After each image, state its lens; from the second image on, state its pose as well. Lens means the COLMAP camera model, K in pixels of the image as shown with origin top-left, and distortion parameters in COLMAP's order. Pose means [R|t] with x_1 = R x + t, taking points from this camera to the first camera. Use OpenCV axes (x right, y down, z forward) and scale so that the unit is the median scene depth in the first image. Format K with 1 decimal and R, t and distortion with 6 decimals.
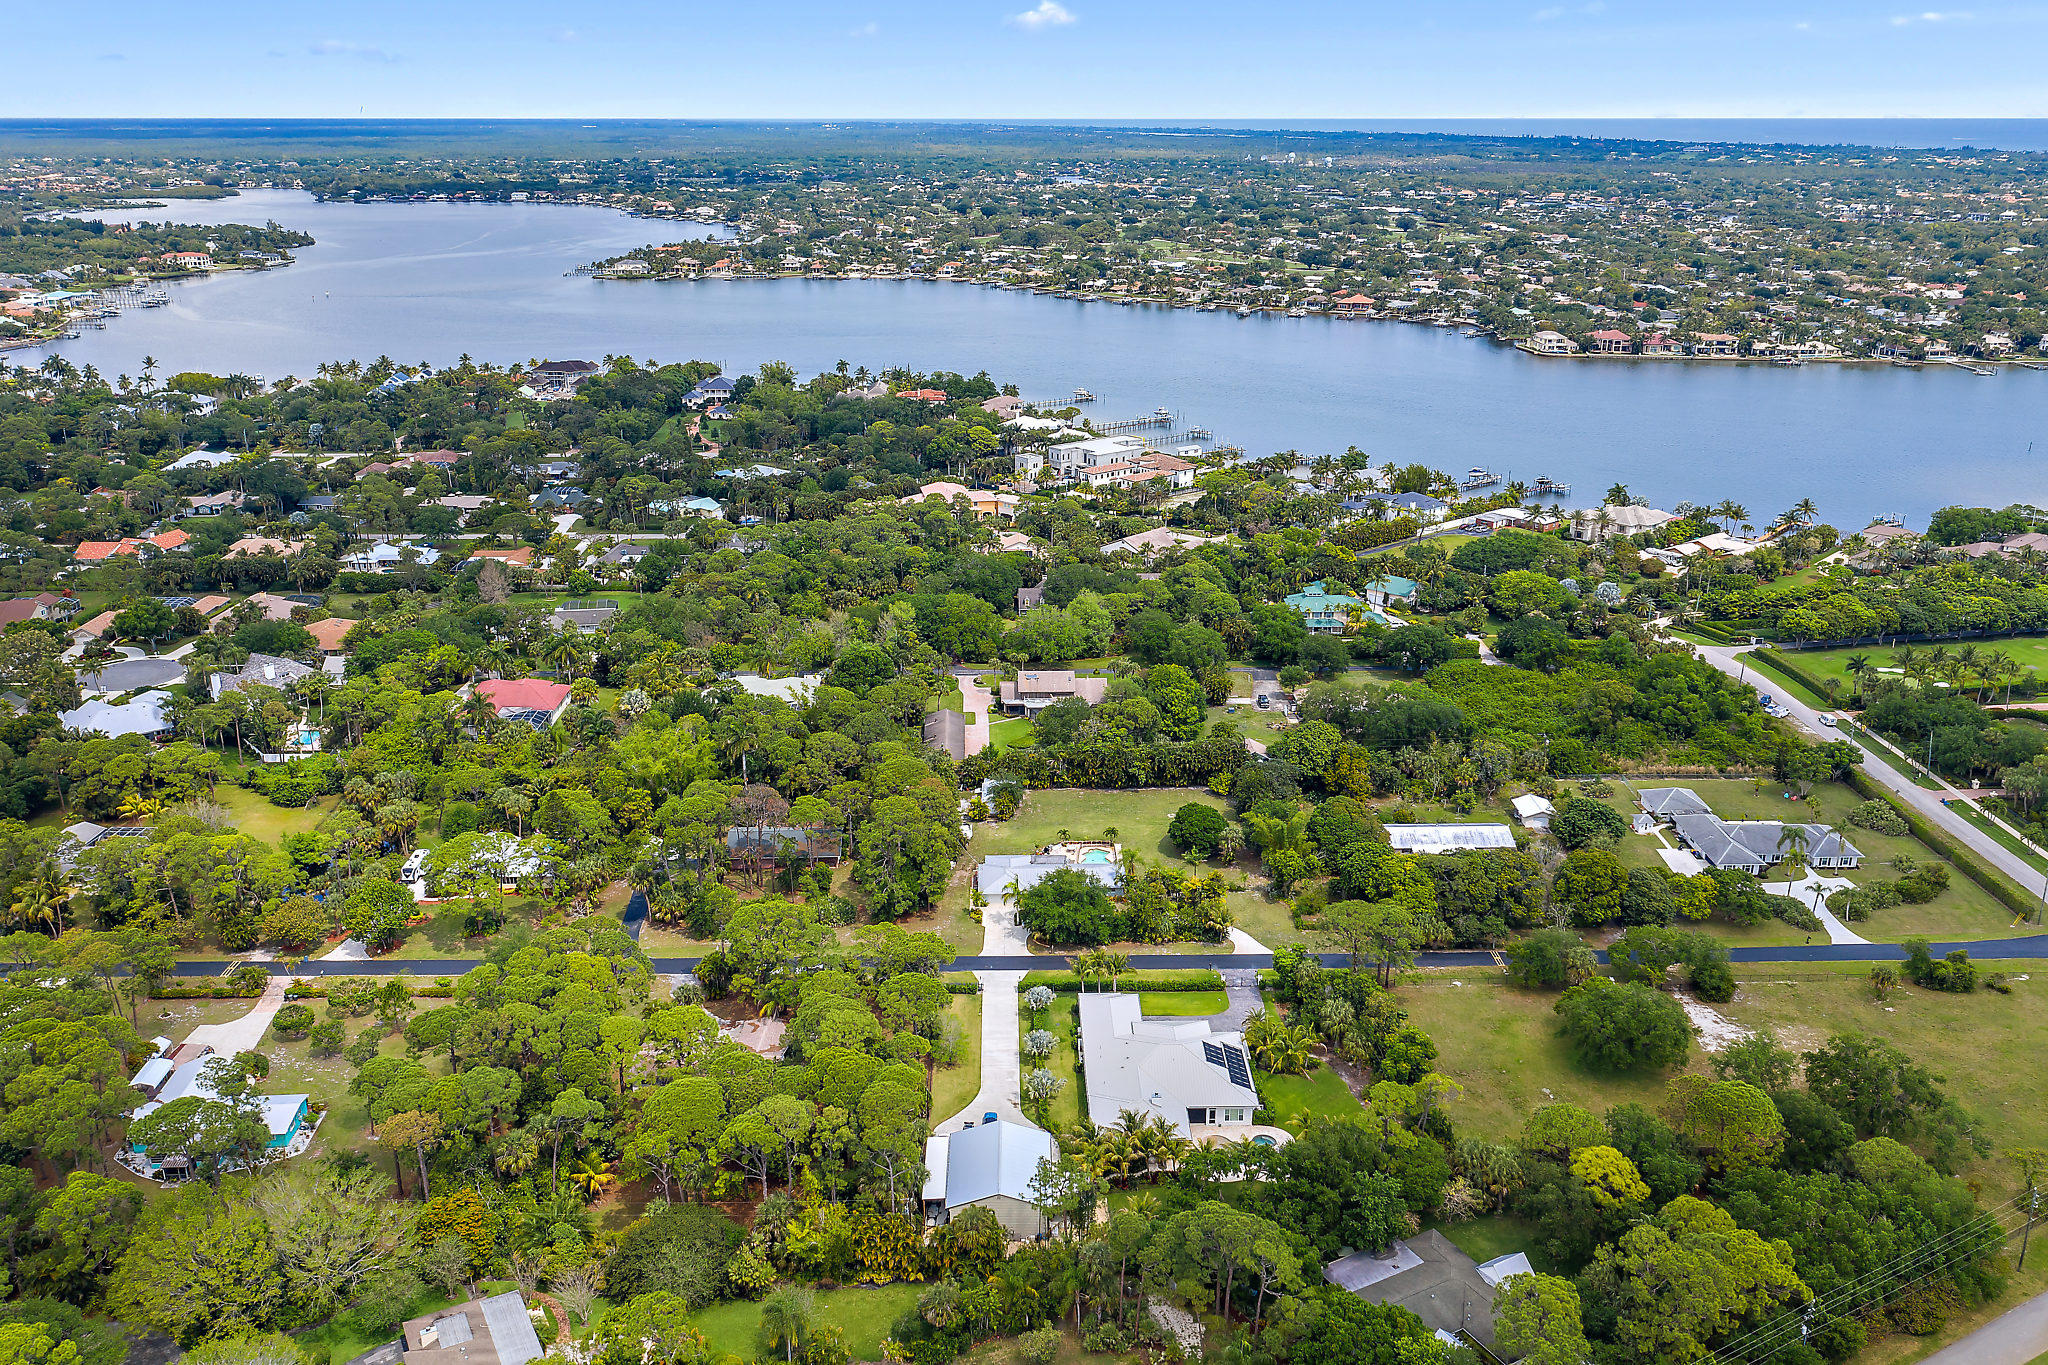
lens RADIAL K [[1710.6, 0, 1024.0], [0, 1710.6, 682.5], [0, 0, 1]] dist [0.025806, 0.005066]
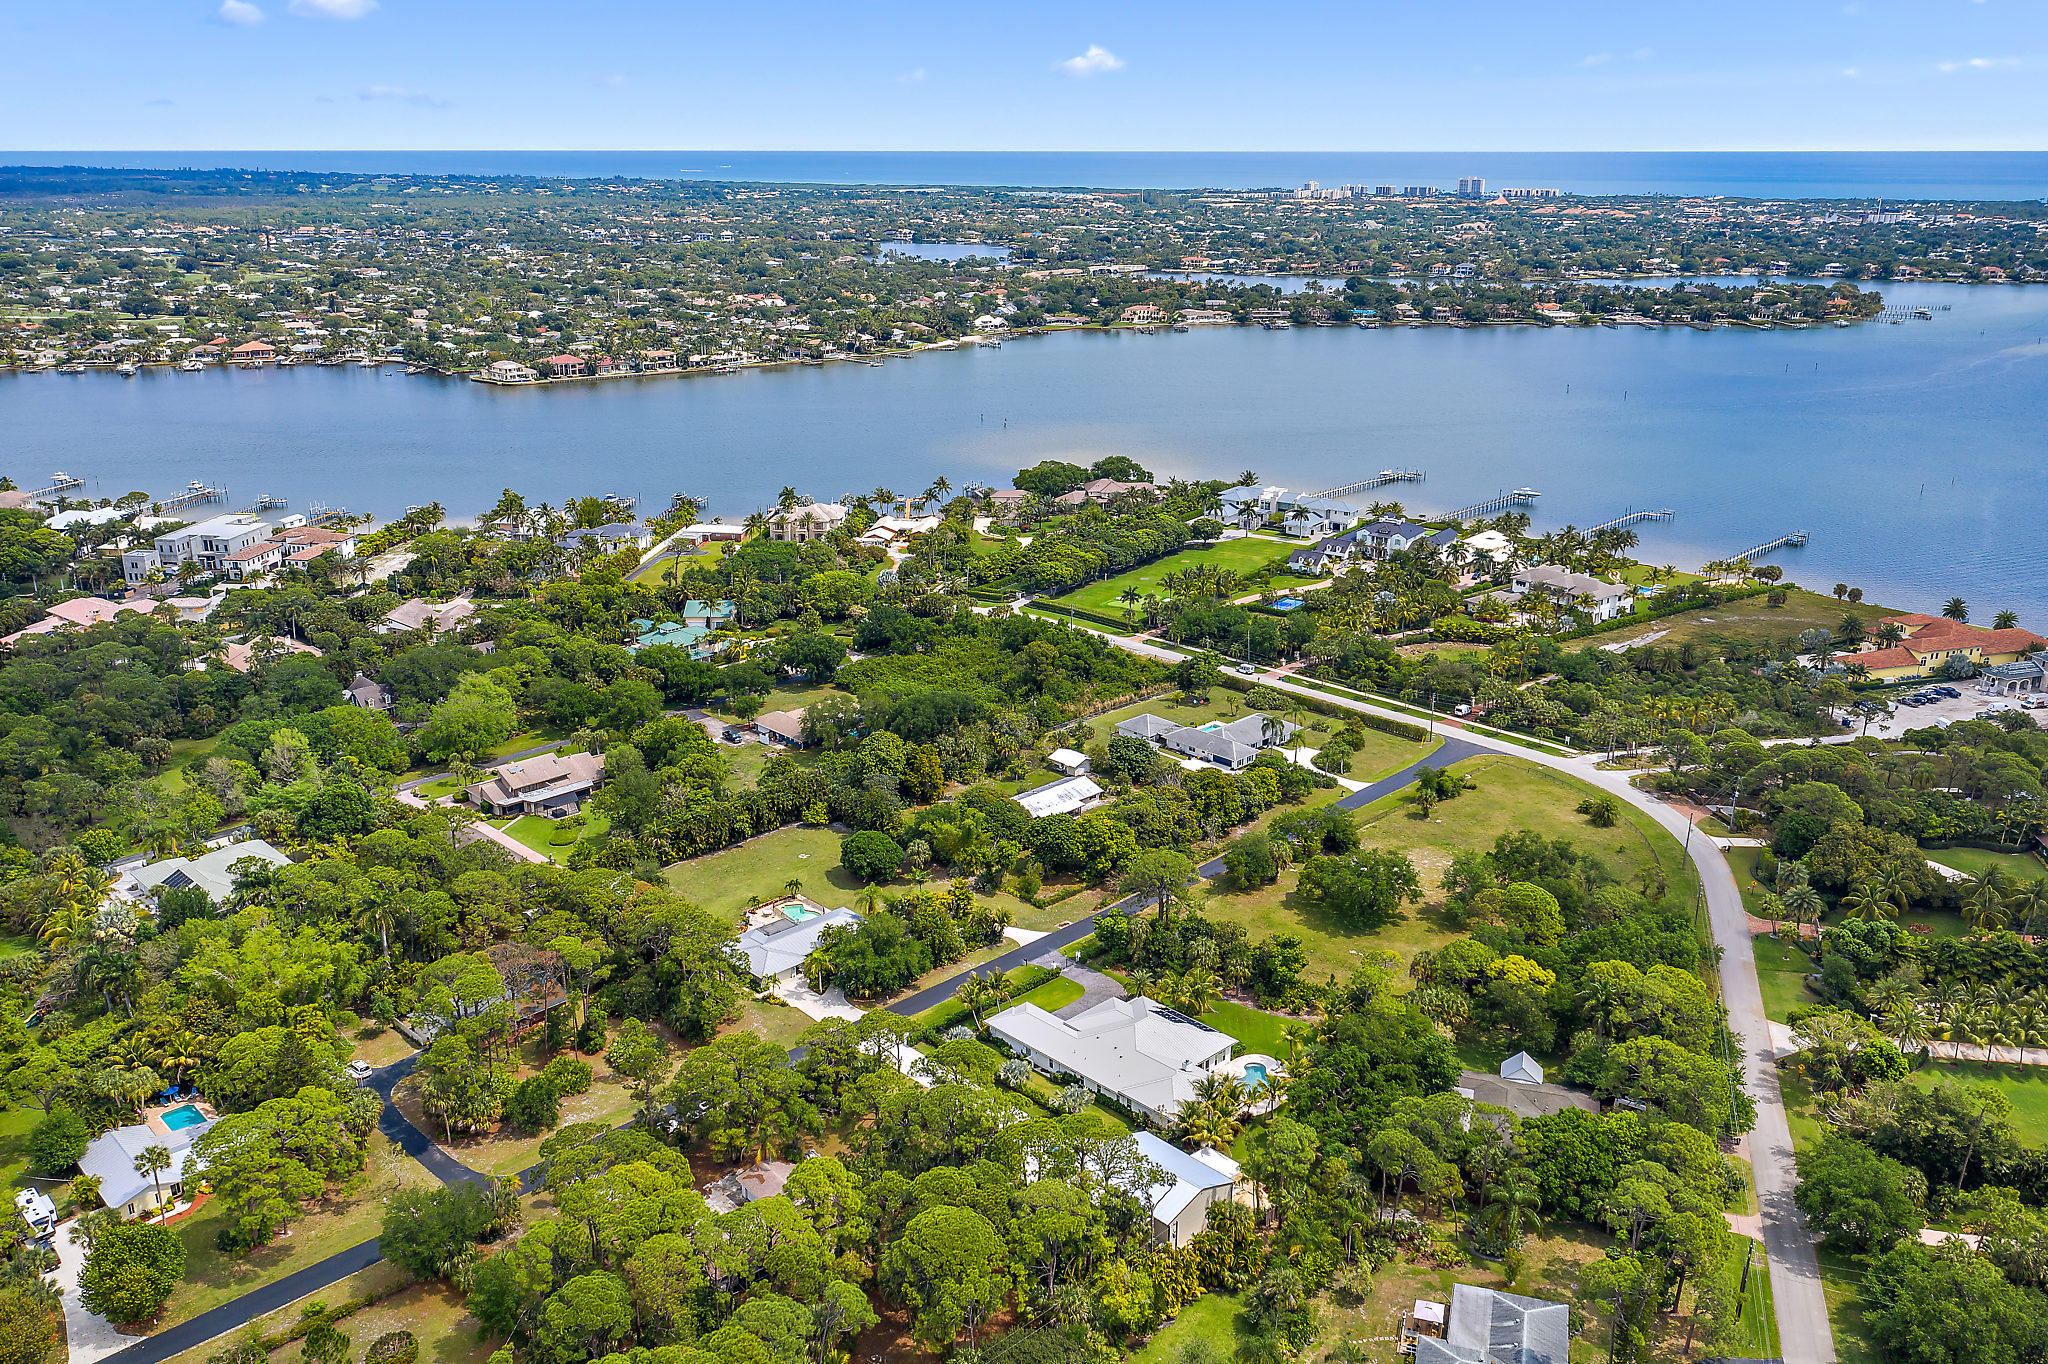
lens RADIAL K [[1658.6, 0, 1065.9], [0, 1658.6, 675.7], [0, 0, 1]] dist [0.006057, 0.005830]
pose [[0.726606, -0.213061, 0.653183, -0.172757], [0.220072, 0.972786, 0.072501, -0.025639], [-0.650855, 0.091068, 0.753721, 0.066841]]
